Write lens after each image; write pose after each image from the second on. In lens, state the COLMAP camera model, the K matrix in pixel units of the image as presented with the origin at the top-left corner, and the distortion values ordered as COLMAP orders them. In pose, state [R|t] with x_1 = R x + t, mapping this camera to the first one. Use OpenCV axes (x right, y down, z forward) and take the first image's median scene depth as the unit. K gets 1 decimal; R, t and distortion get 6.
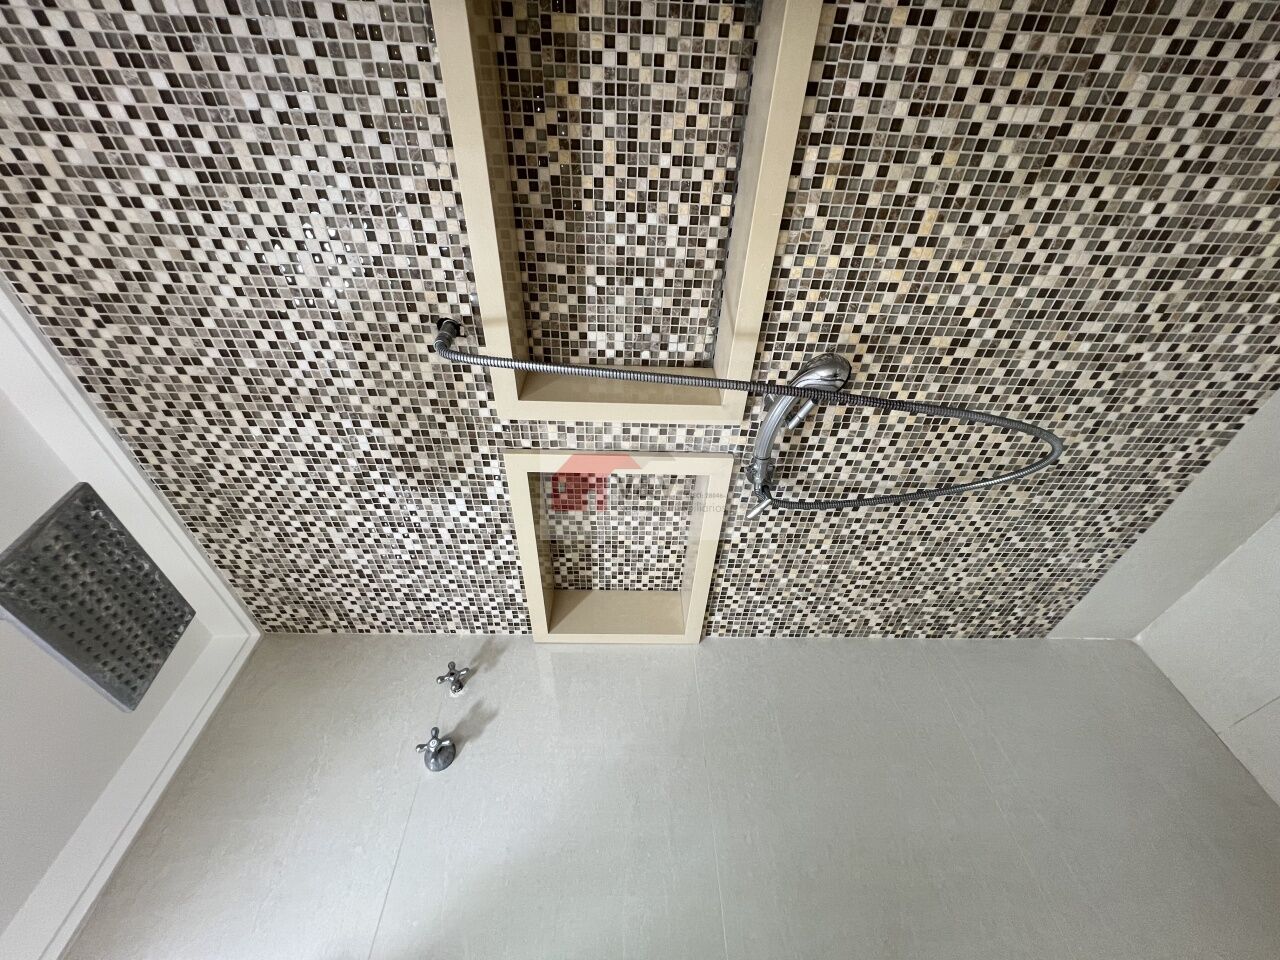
lens RADIAL K [[512.6, 0, 641.1], [0, 512.6, 480.7], [0, 0, 1]] dist [-0.002327, -0.000060]
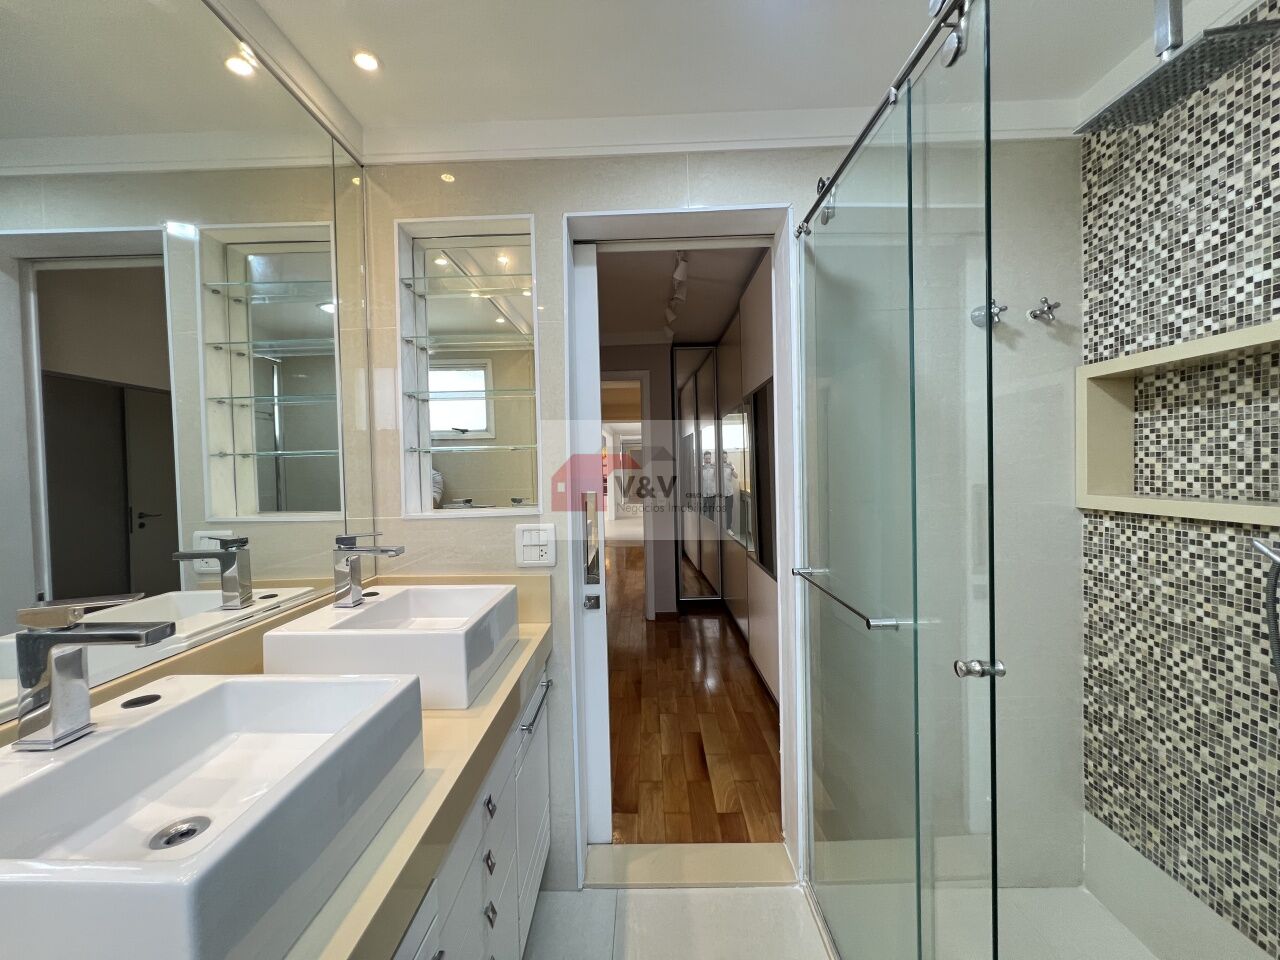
lens RADIAL K [[512.6, 0, 637.0], [0, 512.6, 478.4], [0, 0, 1]] dist [-0.002327, -0.000060]
pose [[0.002368, 0.999871, -0.015865, 0.070231], [-0.625719, 0.013857, 0.779926, 0.035285], [0.780045, 0.008081, 0.625671, -0.585189]]
